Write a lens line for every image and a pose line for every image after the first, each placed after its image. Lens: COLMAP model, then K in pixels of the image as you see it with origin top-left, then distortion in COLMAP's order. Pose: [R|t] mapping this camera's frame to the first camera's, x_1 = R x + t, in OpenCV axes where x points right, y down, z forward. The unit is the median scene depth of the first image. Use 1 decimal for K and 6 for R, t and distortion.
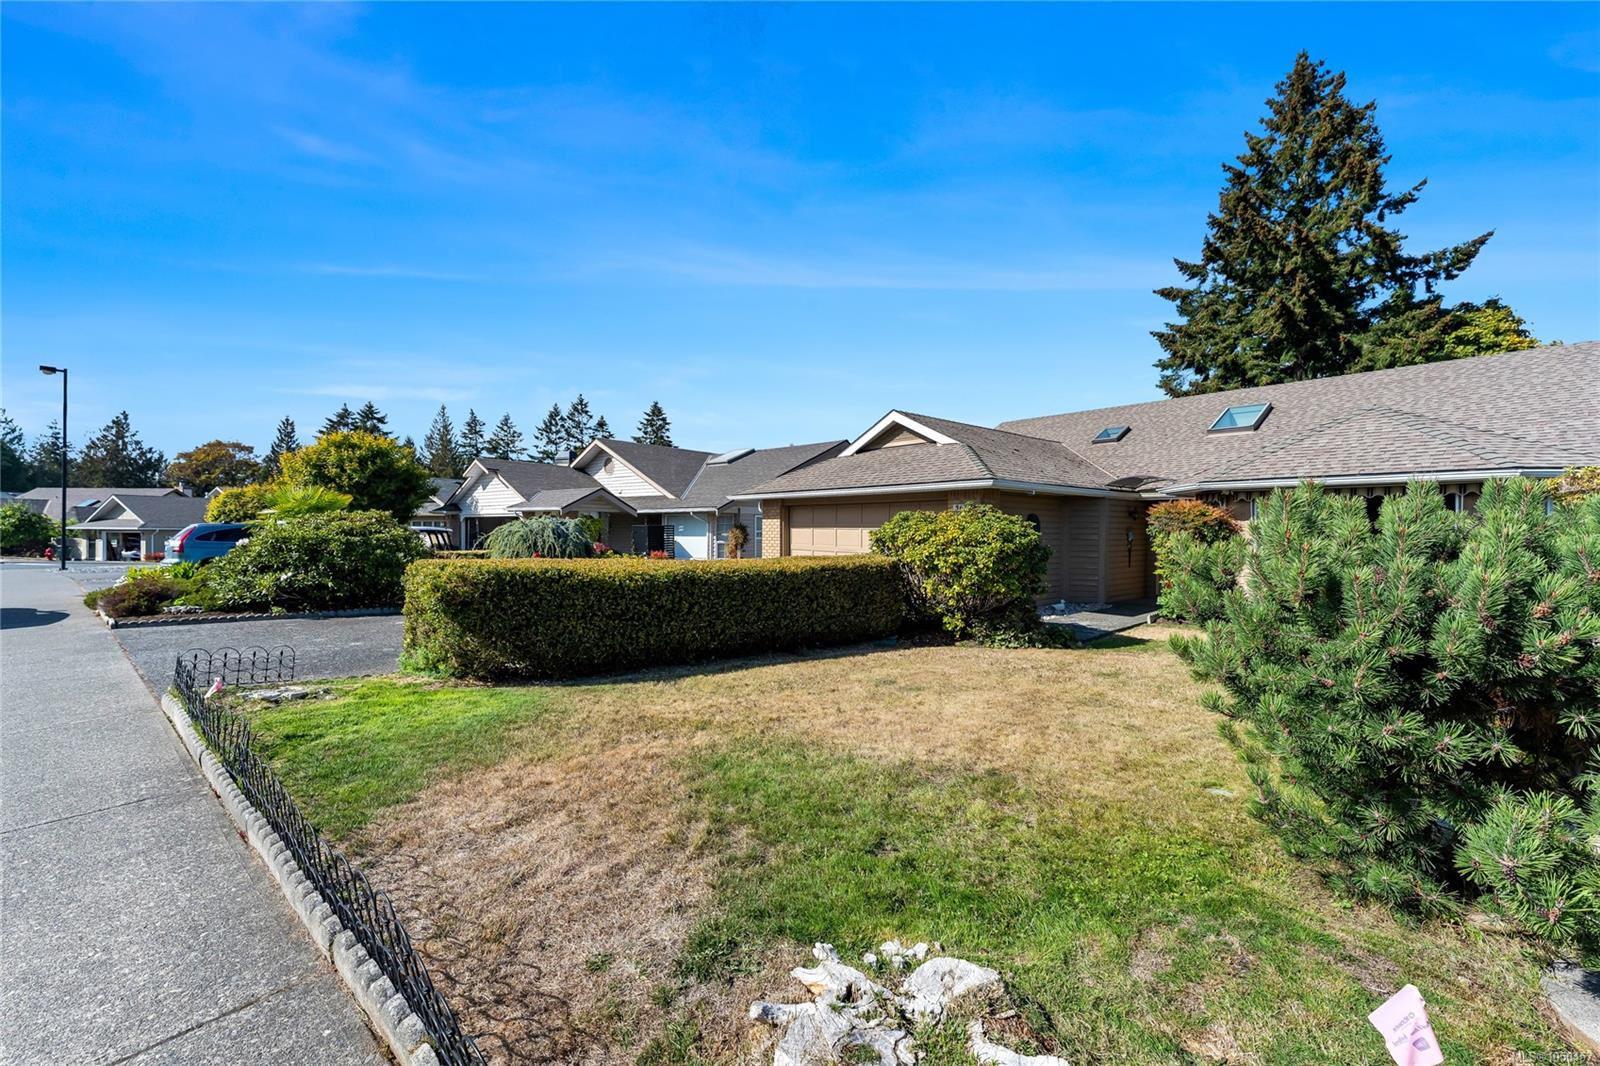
lens RADIAL K [[642.8, 0, 796.7], [0, 642.8, 526.5], [0, 0, 1]] dist [-0.001162, -0.000130]
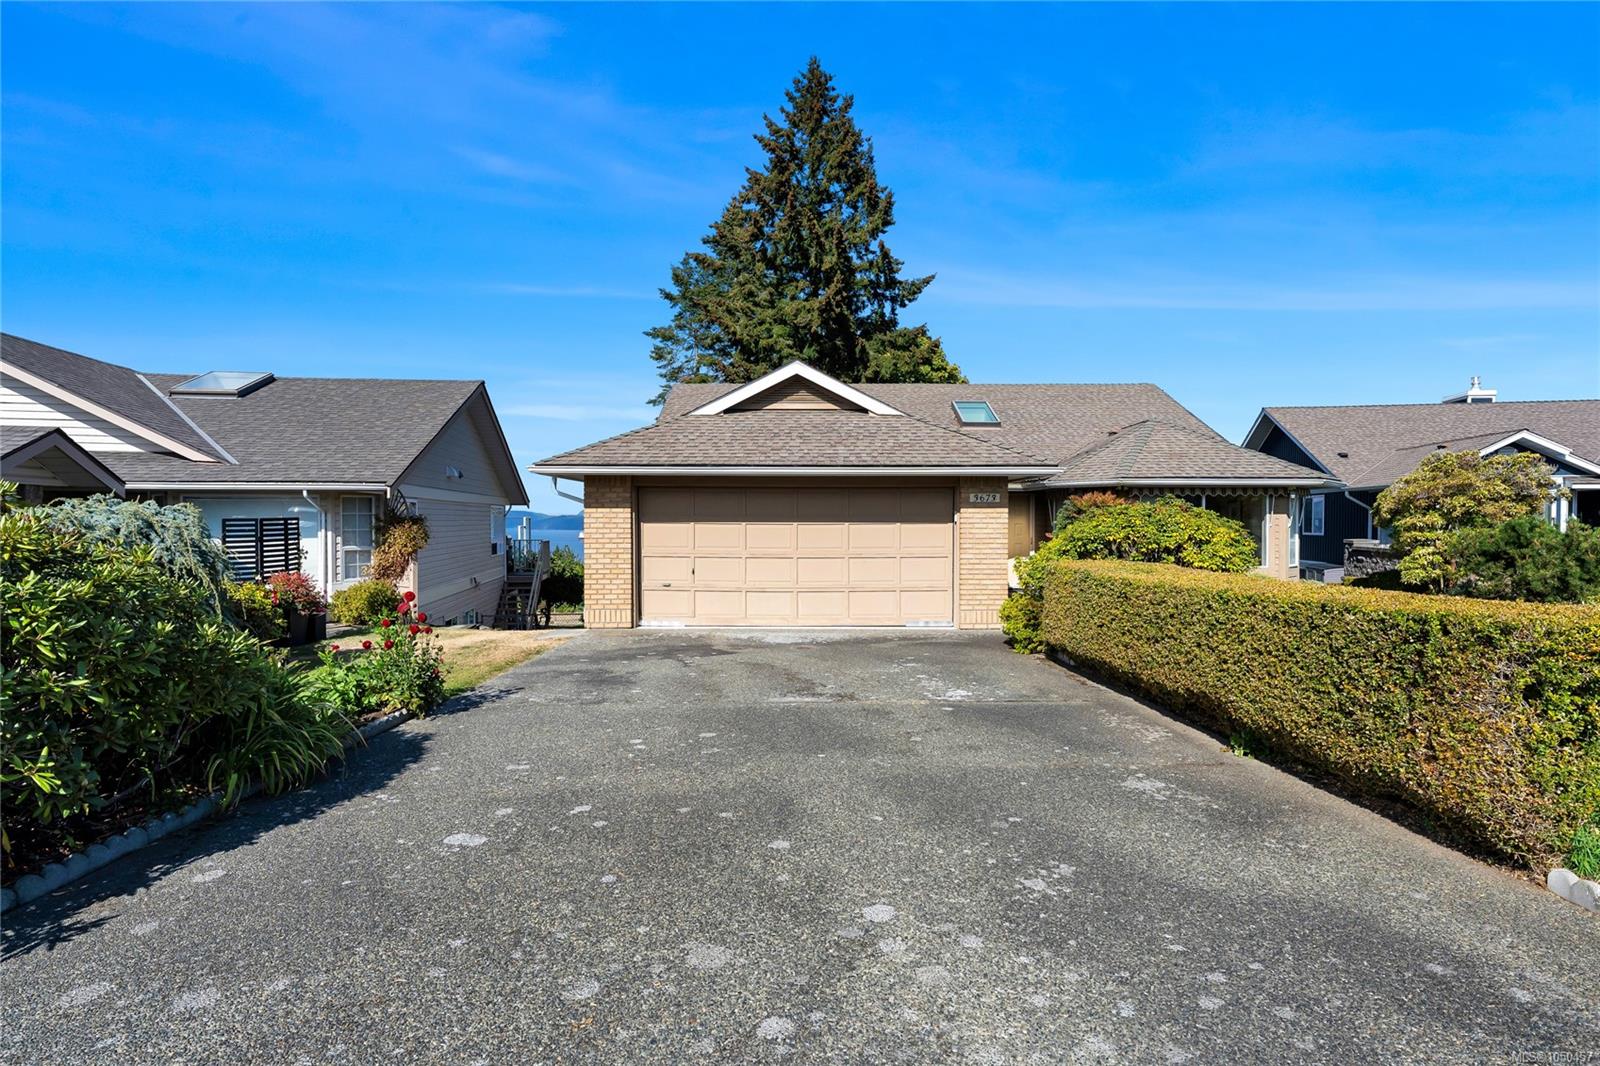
lens RADIAL K [[793.9, 0, 800.0], [0, 793.9, 533.0], [0, 0, 1]] dist [-0.000083, -0.000449]
pose [[0.647851, -0.020277, 0.761498, -0.257612], [0.000544, 0.999658, 0.026156, -0.003726], [-0.761767, -0.016531, 0.647640, 0.197100]]
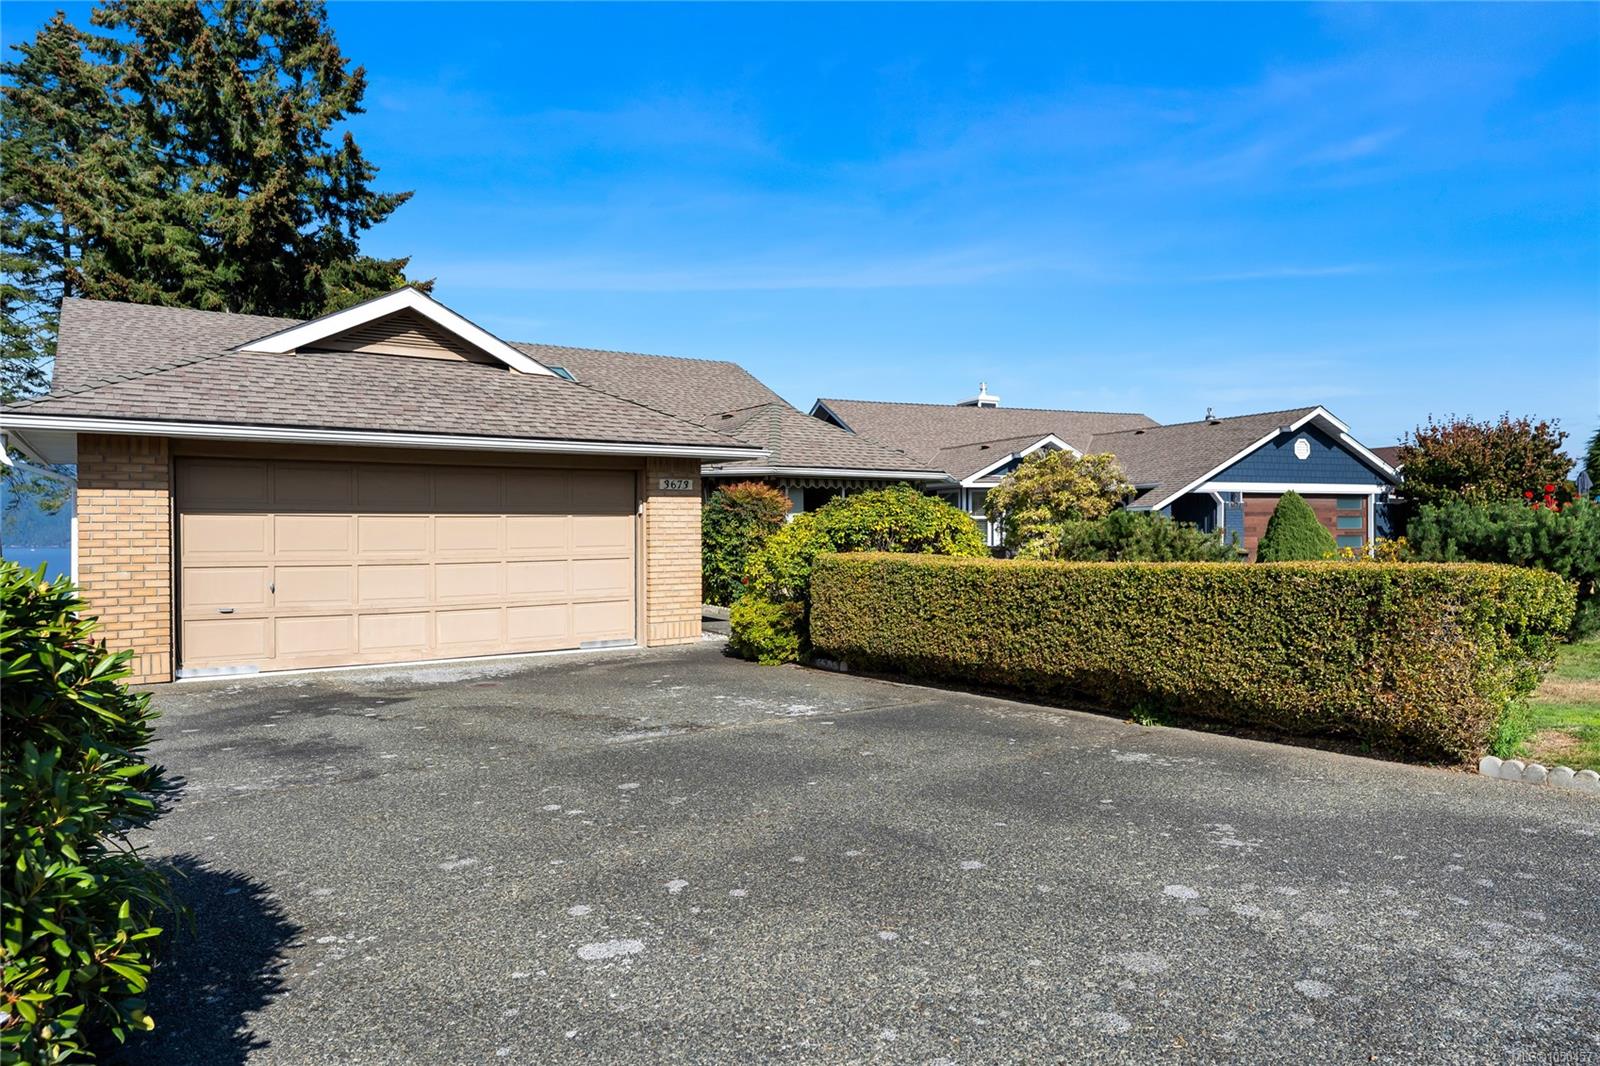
lens RADIAL K [[1016.3, 0, 792.8], [0, 1016.3, 525.7], [0, 0, 1]] dist [0.001691, 0.001842]
pose [[0.117052, -0.010087, 0.993075, -0.302604], [-0.001607, 0.999945, 0.010346, 0.001584], [-0.993125, -0.002807, 0.117029, 0.286111]]
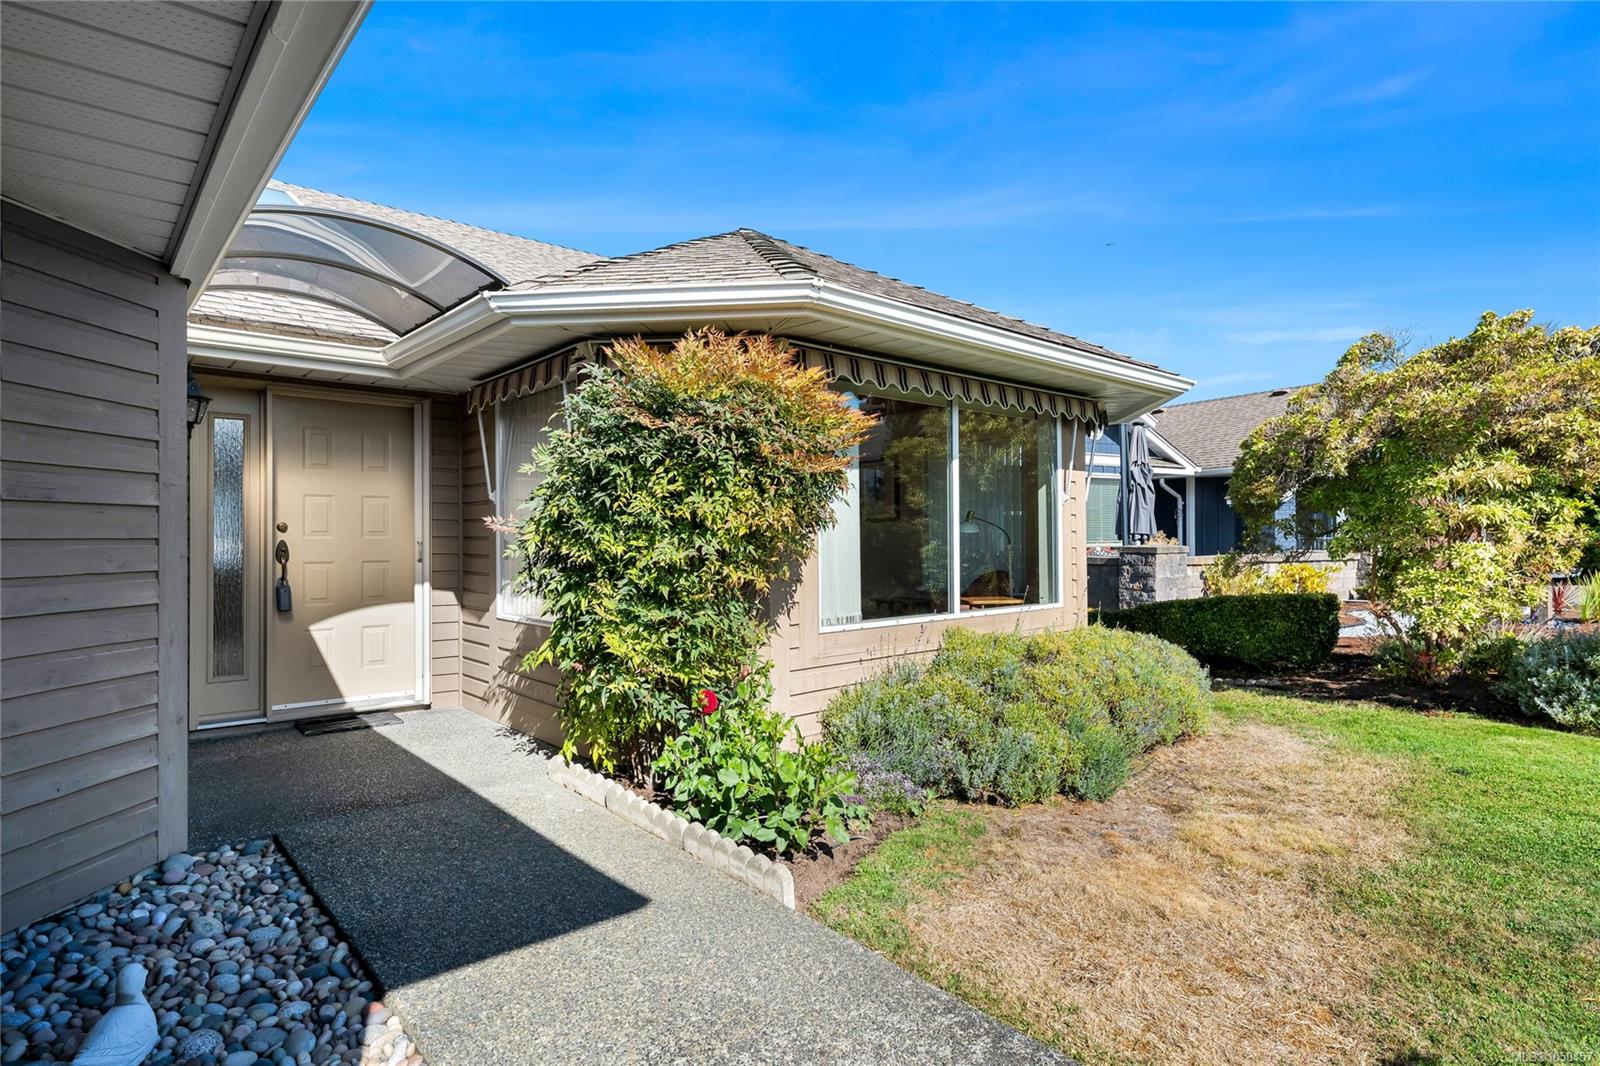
lens RADIAL K [[855.4, 0, 800.0], [0, 855.4, 533.0], [0, 0, 1]] dist [-0.000053, -0.000092]
pose [[-0.019307, 0.001076, 0.999813, 0.097608], [-0.000319, 0.999999, -0.001083, 0.012868], [-0.999814, -0.000339, -0.019307, 0.361254]]
